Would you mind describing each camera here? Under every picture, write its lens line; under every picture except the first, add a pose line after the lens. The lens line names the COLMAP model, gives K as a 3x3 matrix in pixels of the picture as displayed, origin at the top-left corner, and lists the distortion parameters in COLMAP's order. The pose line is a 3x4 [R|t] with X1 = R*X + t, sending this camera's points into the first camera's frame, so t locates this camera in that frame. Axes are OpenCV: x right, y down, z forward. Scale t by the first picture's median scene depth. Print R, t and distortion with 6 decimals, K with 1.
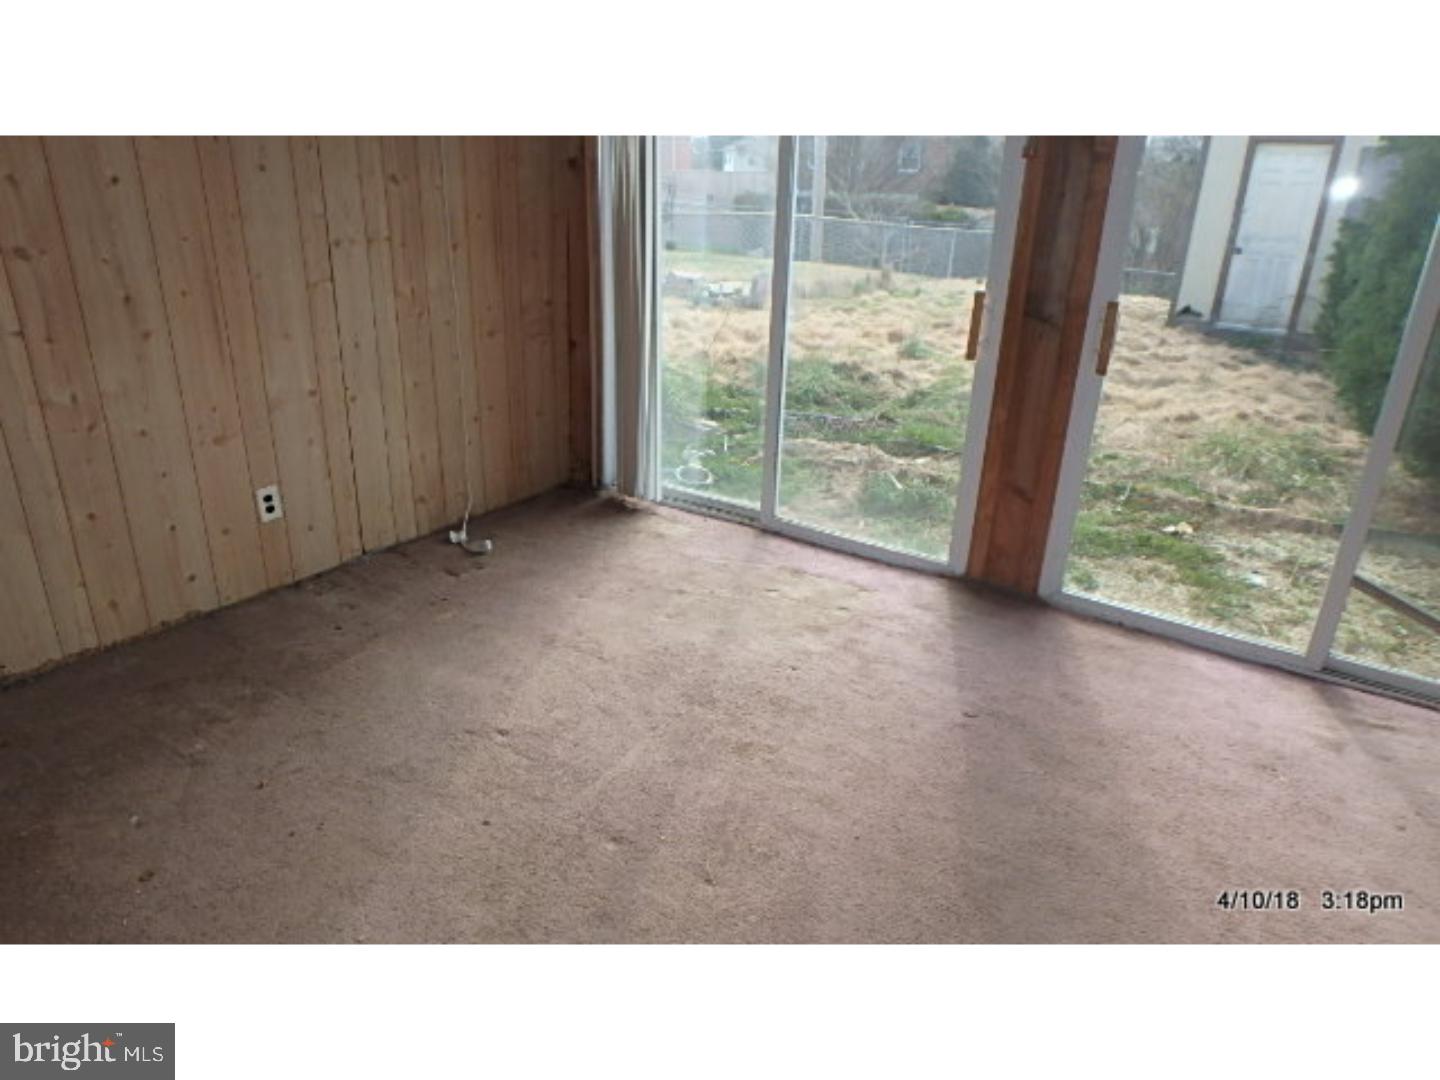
lens RADIAL K [[944.8, 0, 720.0], [0, 944.8, 540.0], [0, 0, 1]] dist [-0.001756, -0.000053]
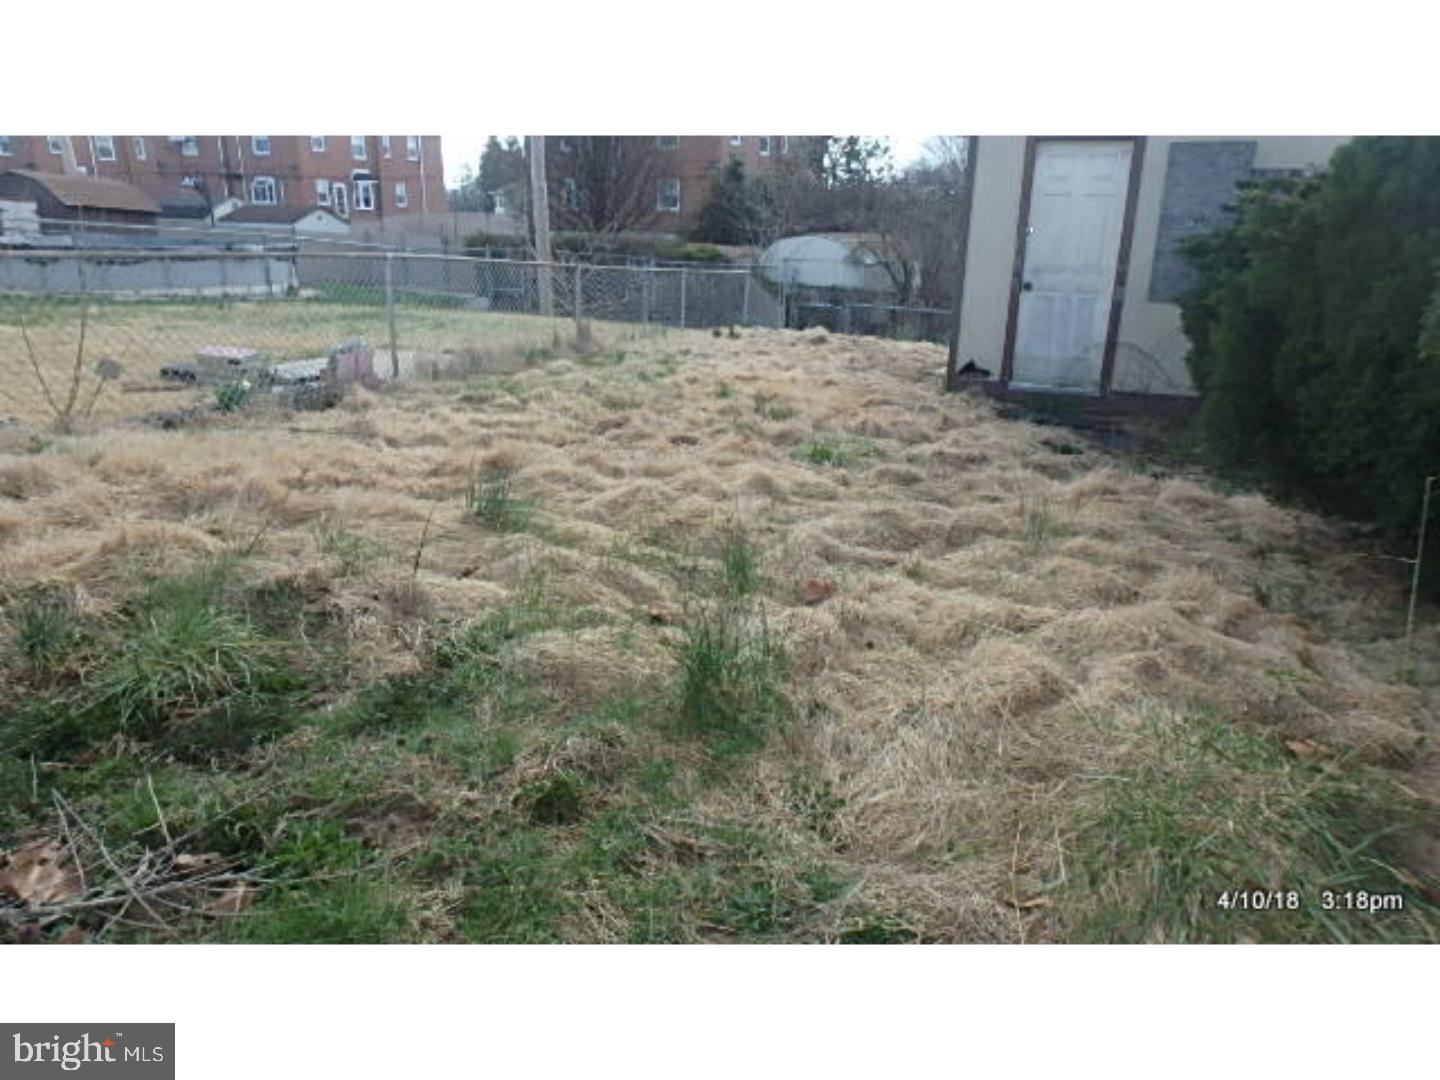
lens RADIAL K [[944.8, 0, 720.0], [0, 944.8, 540.0], [0, 0, 1]] dist [-0.001756, -0.000053]
pose [[0.976609, -0.086705, 0.196765, 0.149550], [0.094999, 0.994927, -0.033096, -0.105980], [-0.192897, 0.051015, 0.979892, 0.328321]]
